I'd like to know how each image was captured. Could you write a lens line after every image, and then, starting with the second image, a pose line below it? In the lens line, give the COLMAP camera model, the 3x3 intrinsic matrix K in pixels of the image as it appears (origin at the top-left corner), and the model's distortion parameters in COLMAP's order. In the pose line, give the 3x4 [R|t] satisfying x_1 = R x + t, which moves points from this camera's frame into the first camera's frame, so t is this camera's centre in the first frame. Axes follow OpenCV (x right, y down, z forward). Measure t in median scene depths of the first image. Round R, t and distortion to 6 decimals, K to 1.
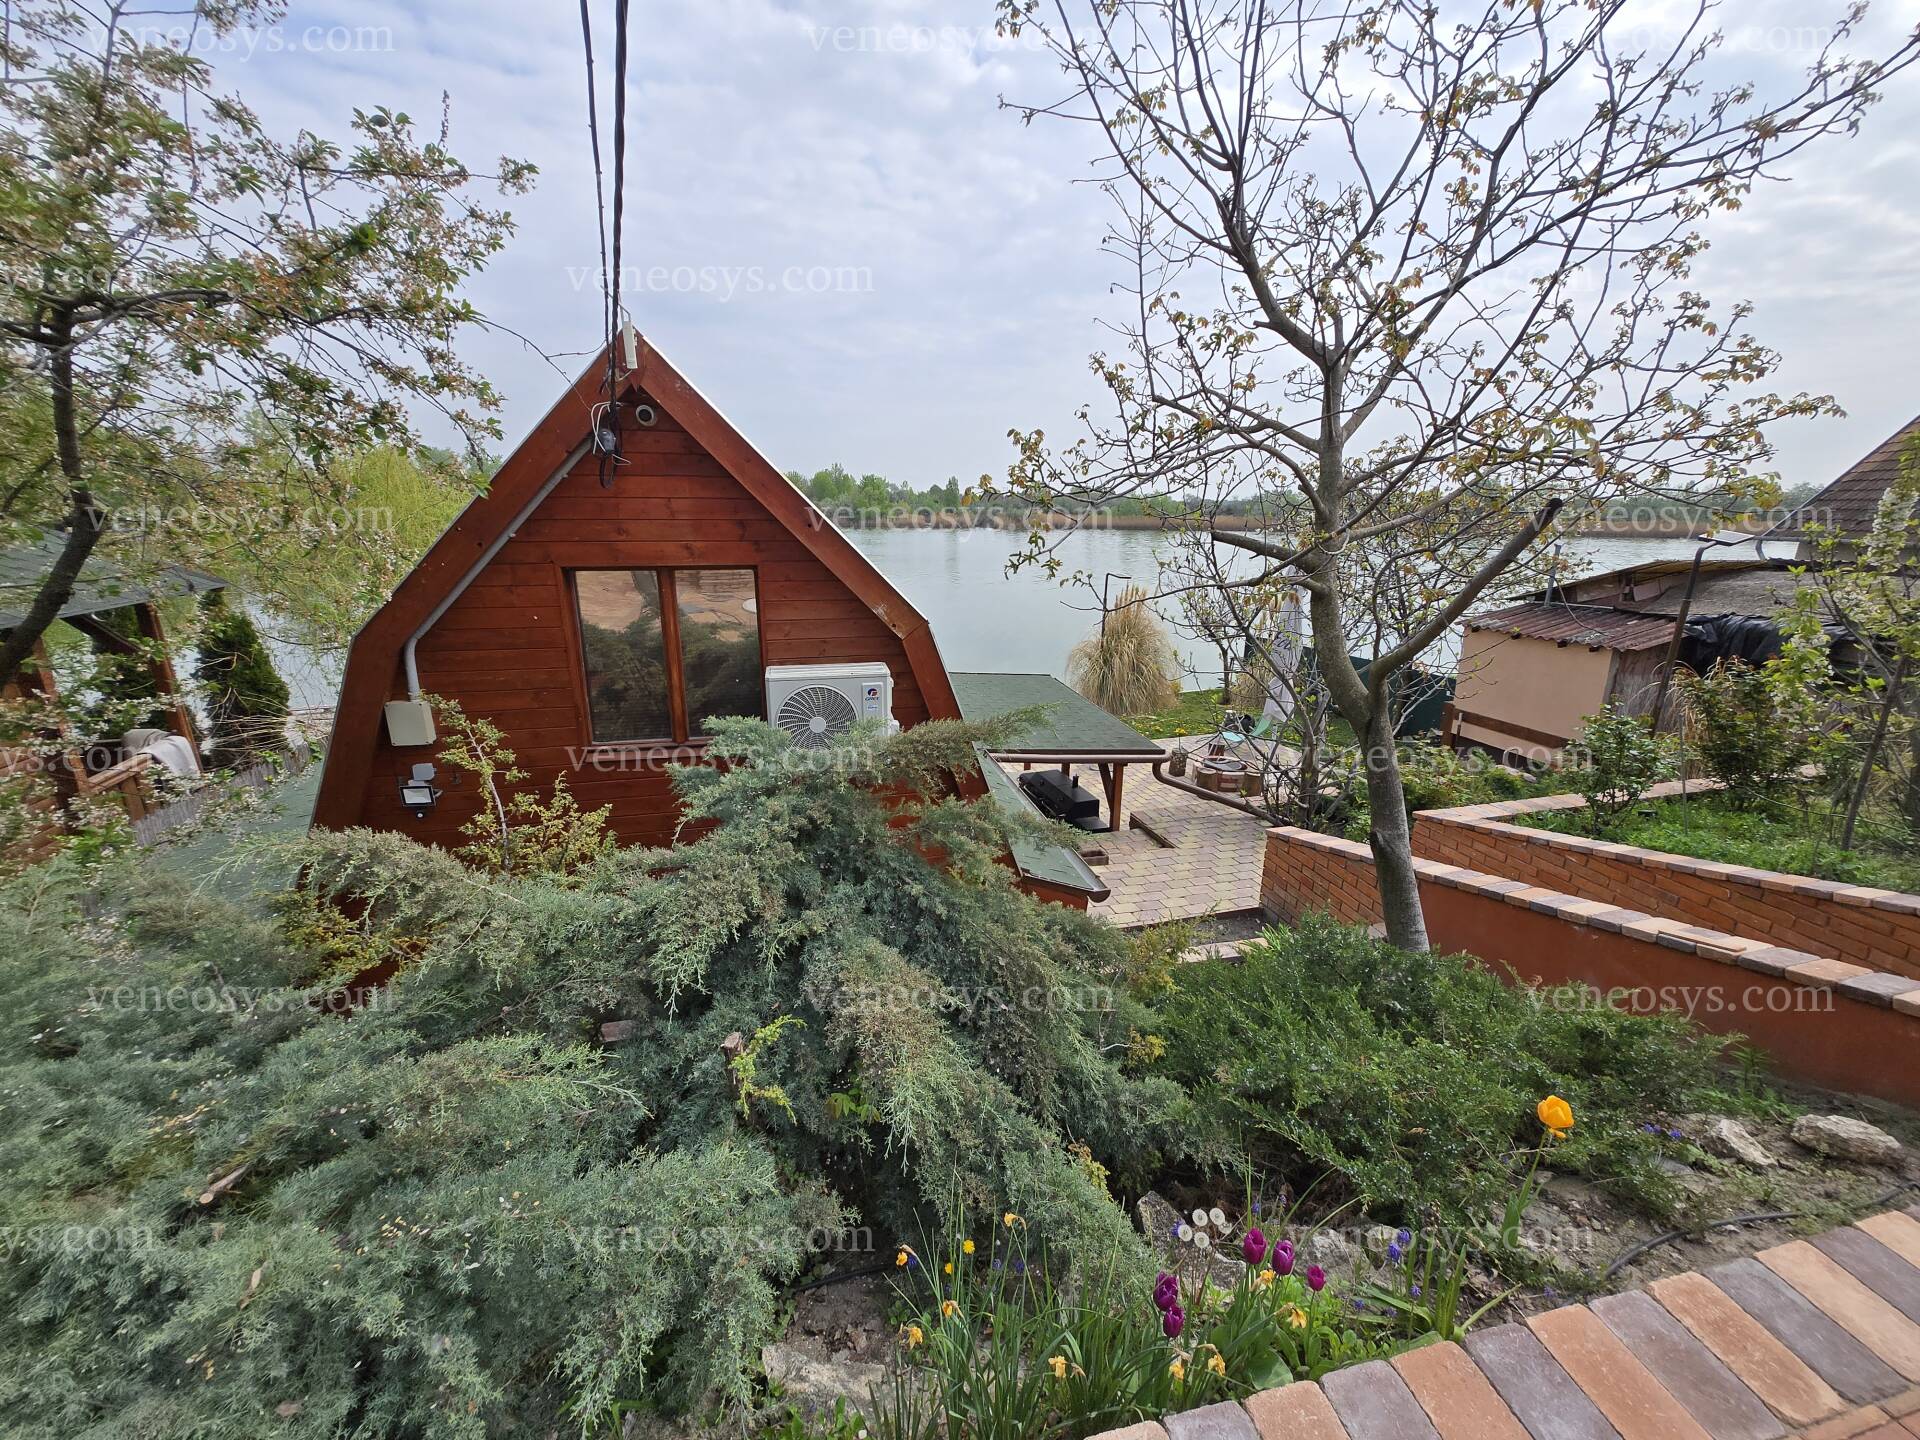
lens RADIAL K [[747.5, 0, 960.4], [0, 747.5, 720.0], [0, 0, 1]] dist [0.006020, -0.000194]
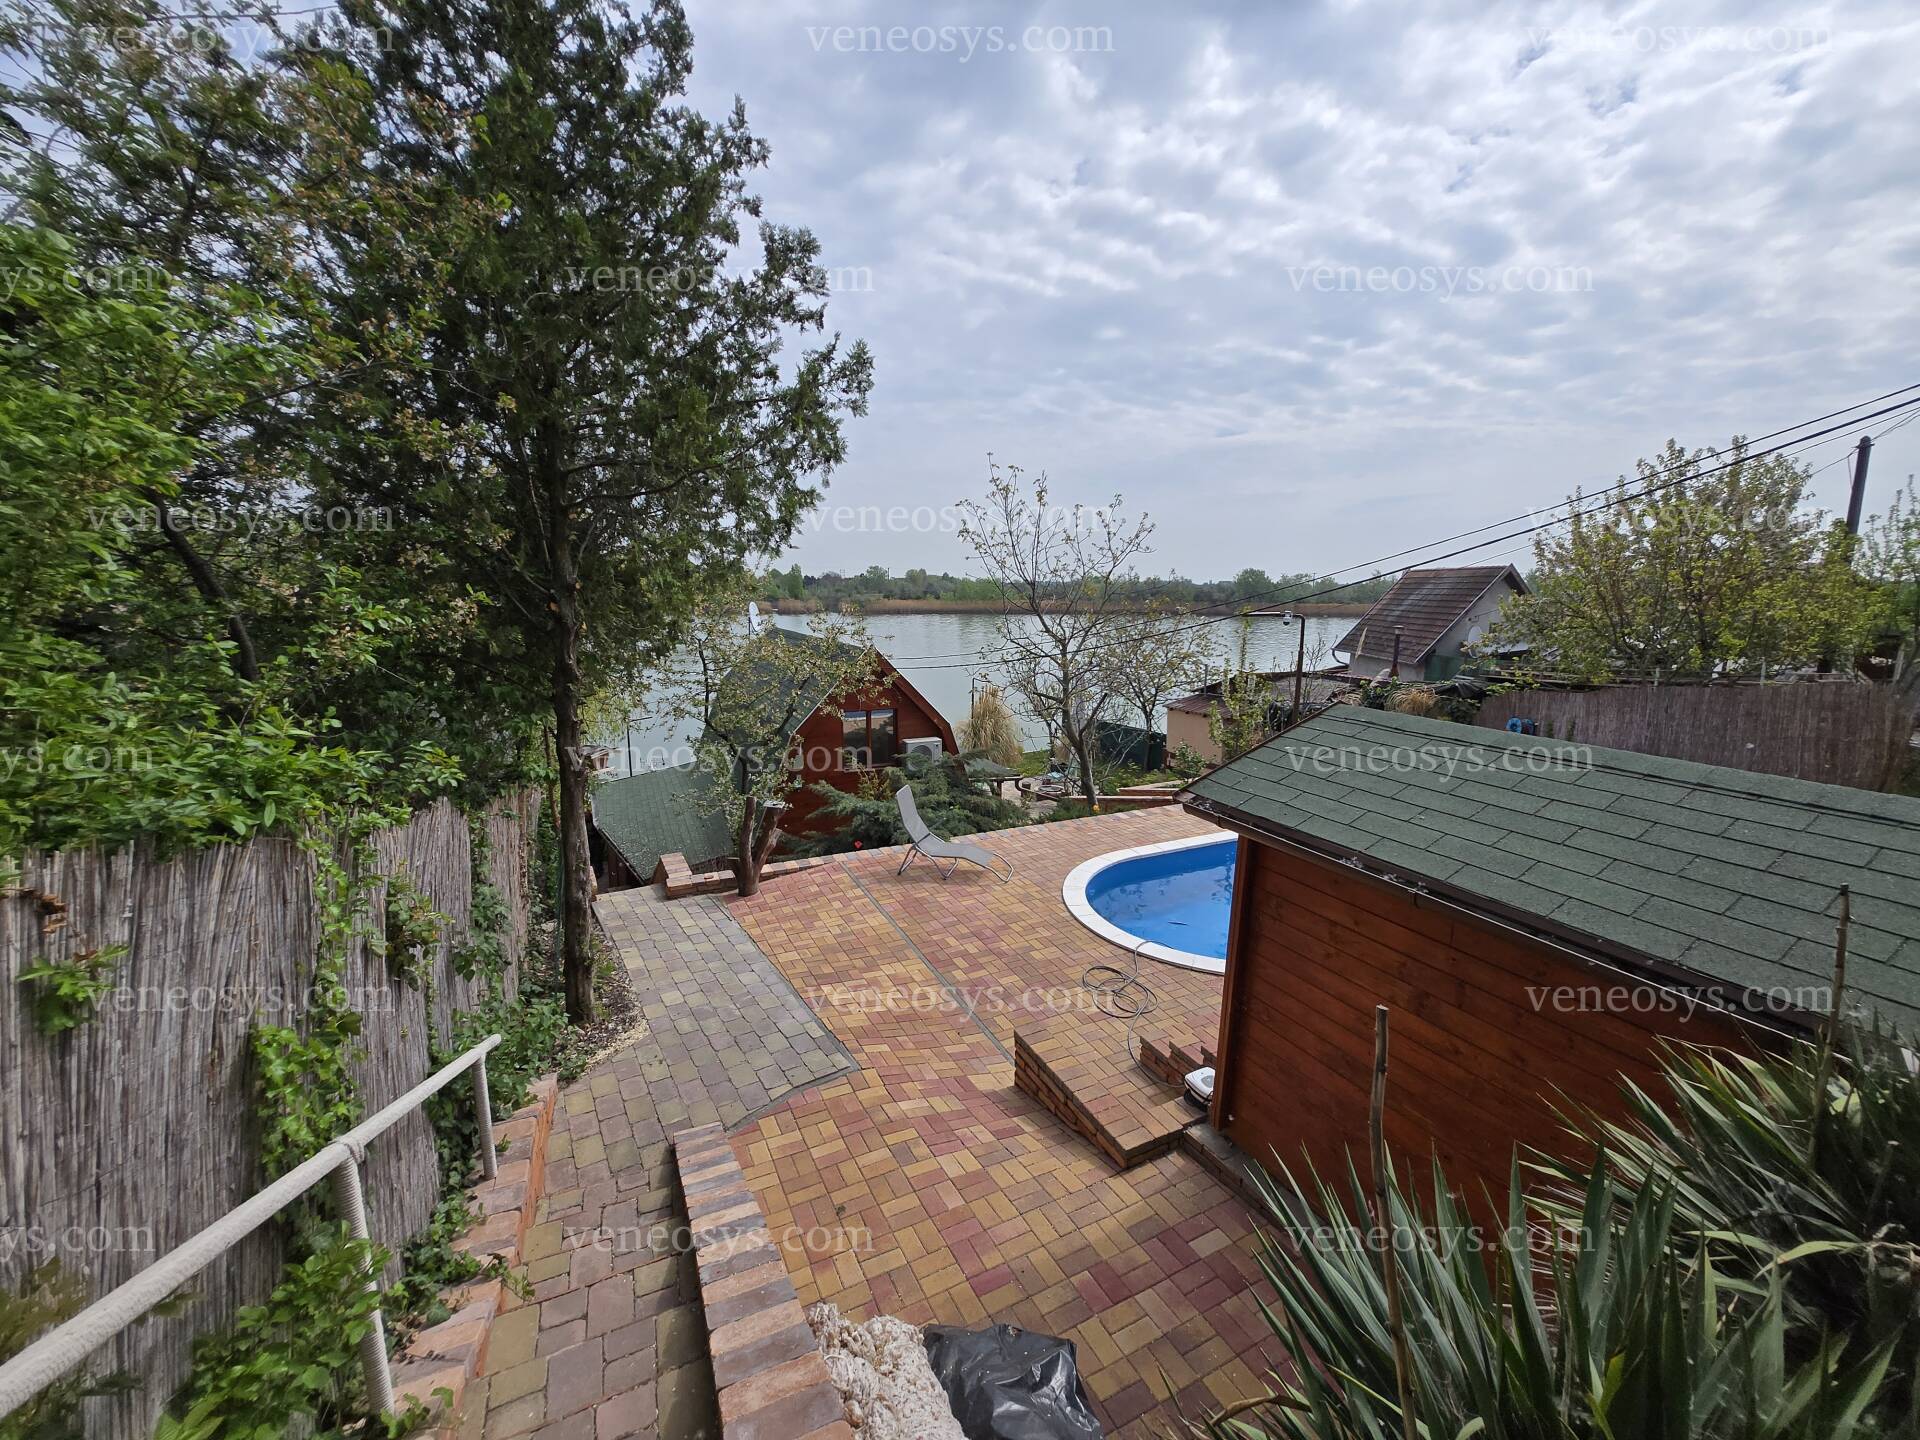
lens RADIAL K [[747.5, 0, 960.0], [0, 747.5, 721.8], [0, 0, 1]] dist [0.006020, -0.000194]
pose [[0.977611, -0.038779, 0.206818, -0.212059], [0.059167, 0.993877, -0.093320, 0.052327], [-0.201933, 0.103467, 0.973919, -0.677512]]
